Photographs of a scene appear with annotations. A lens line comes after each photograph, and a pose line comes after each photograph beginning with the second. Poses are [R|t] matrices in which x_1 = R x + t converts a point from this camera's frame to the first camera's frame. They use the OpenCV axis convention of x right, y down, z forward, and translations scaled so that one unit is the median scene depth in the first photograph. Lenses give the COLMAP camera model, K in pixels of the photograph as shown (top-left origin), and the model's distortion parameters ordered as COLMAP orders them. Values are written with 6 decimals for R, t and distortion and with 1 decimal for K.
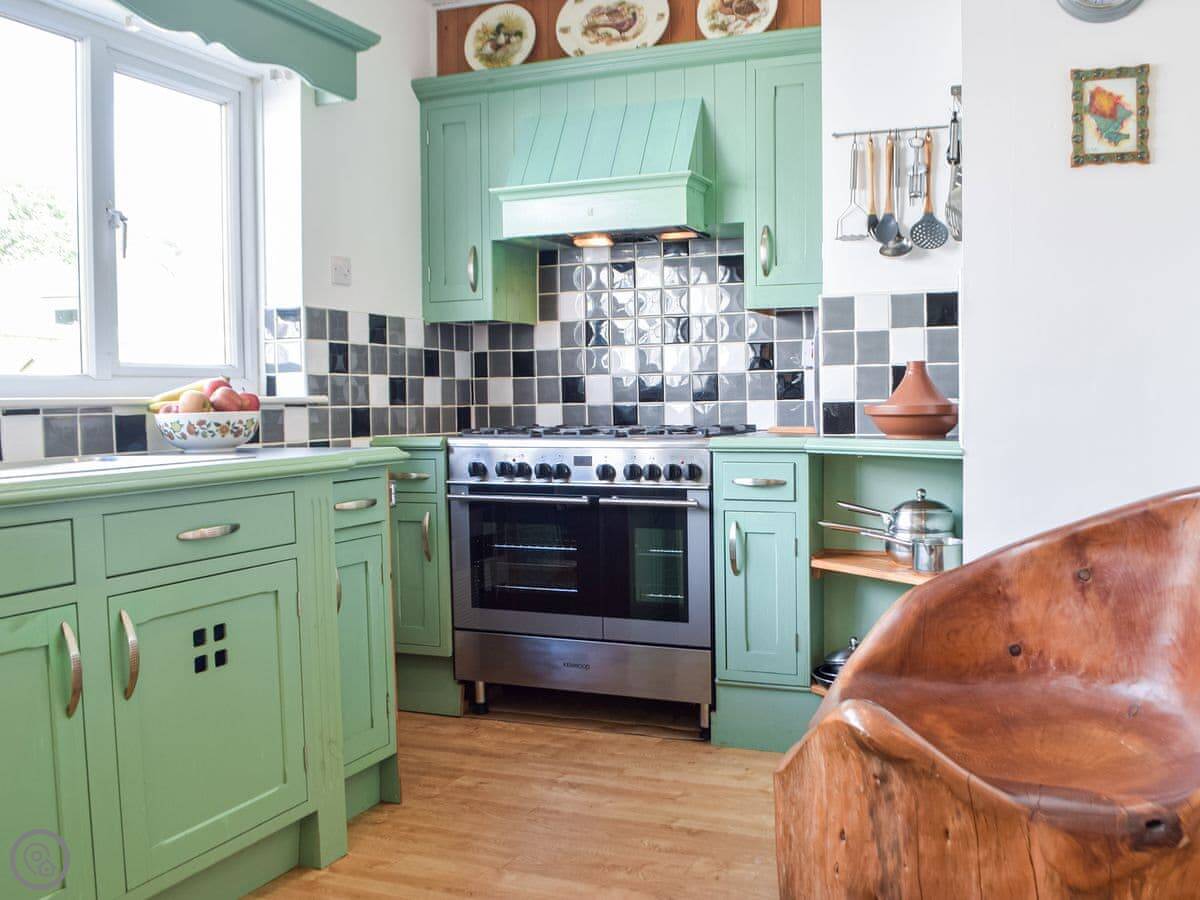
lens RADIAL K [[1133.9, 0, 668.3], [0, 1133.9, 445.6], [0, 0, 1]] dist [-0.065592, 0.000000]
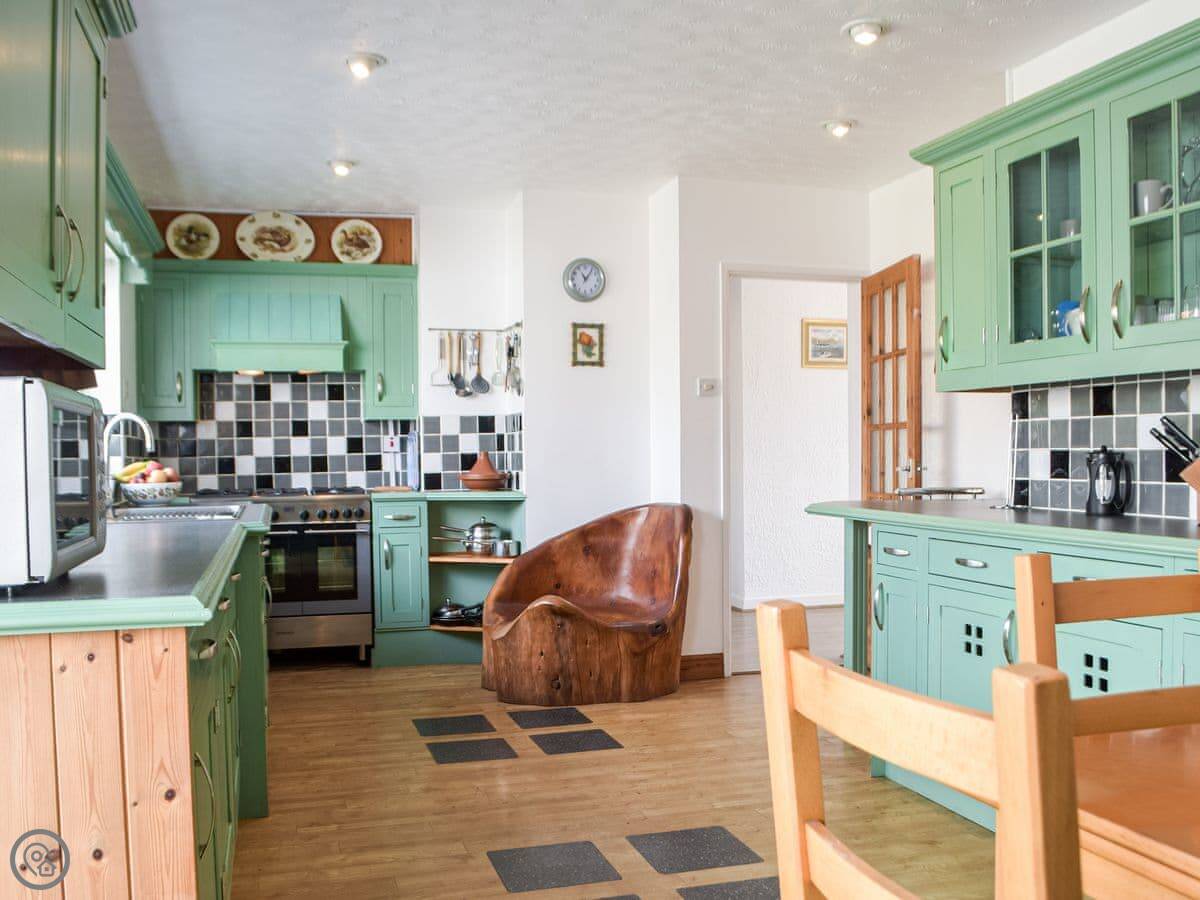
lens RADIAL K [[1105.9, 0, 601.9], [0, 1105.9, 454.3], [0, 0, 1]] dist [-0.069294, 0.000000]
pose [[0.794300, 0.000752, 0.607526, -0.739809], [0.028810, 0.998828, -0.038904, 0.009816], [-0.606843, 0.048405, 0.793347, -0.612480]]
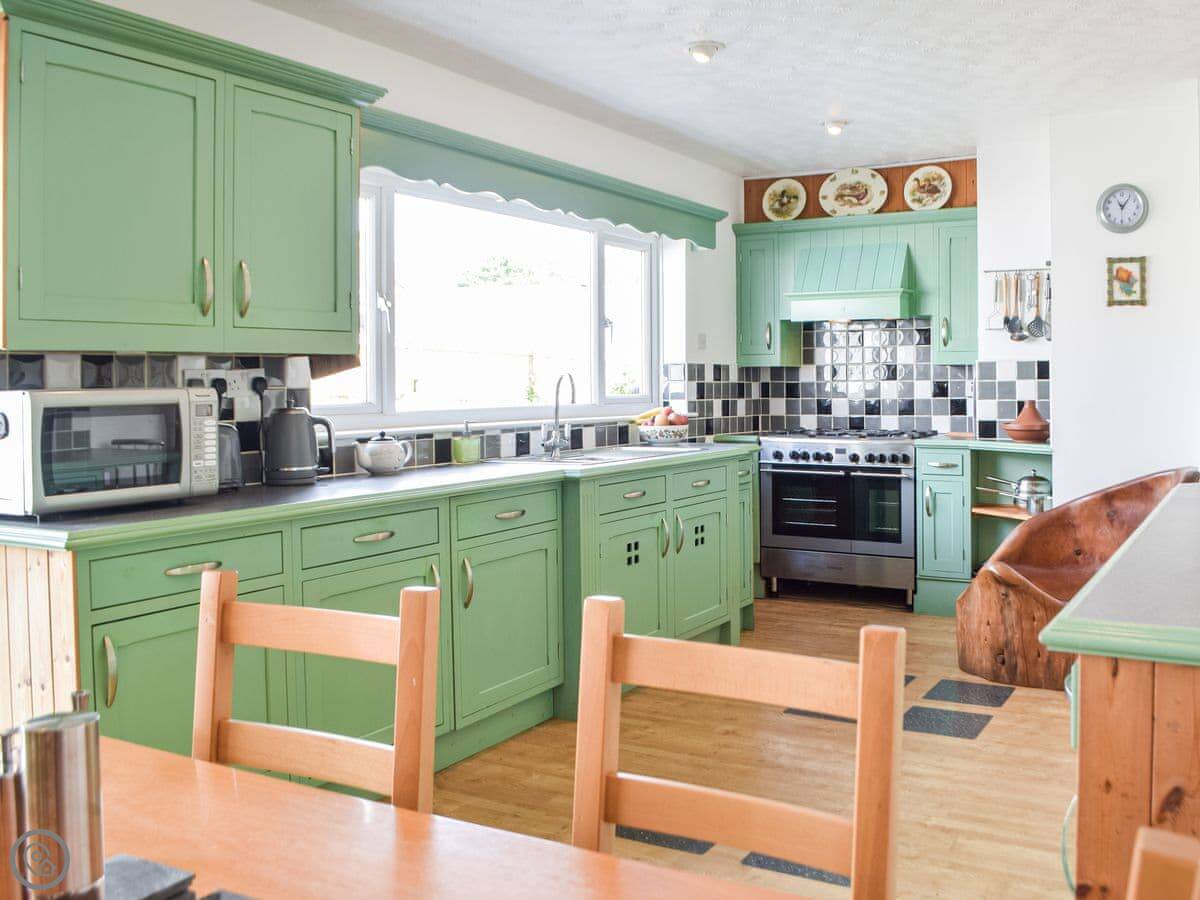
lens RADIAL K [[1105.9, 0, 693.8], [0, 1105.9, 357.5], [0, 0, 1]] dist [-0.069294, 0.000000]
pose [[0.993529, 0.006717, -0.113378, -0.115106], [-0.013788, 0.998000, -0.061698, -0.024323], [0.112736, 0.062862, 0.991634, -0.791758]]
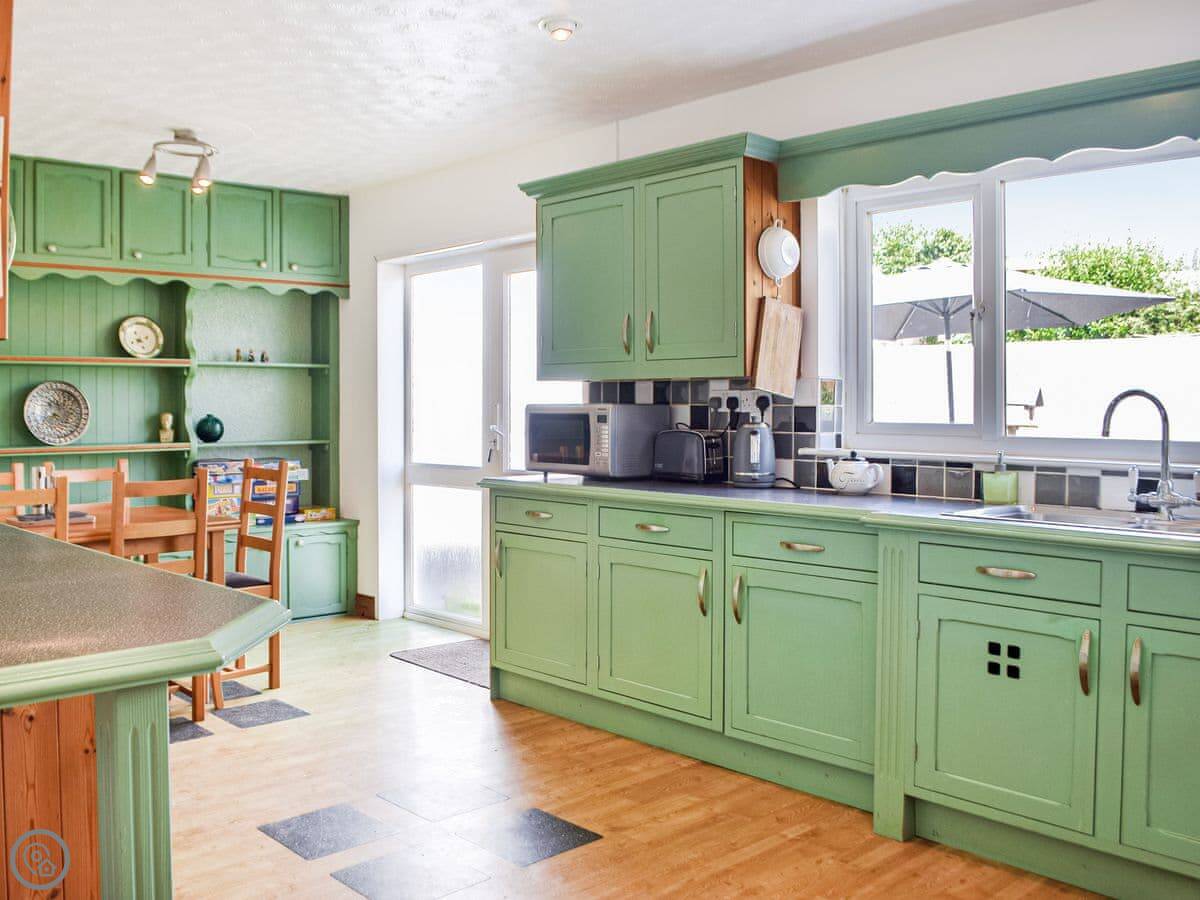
lens RADIAL K [[1105.9, 0, 568.0], [0, 1105.9, 385.0], [0, 0, 1]] dist [-0.069294, 0.000000]
pose [[-0.445623, -0.000967, -0.895220, 0.588511], [-0.040068, 0.999019, 0.018866, -0.092509], [0.894323, 0.044277, -0.445225, 0.566014]]
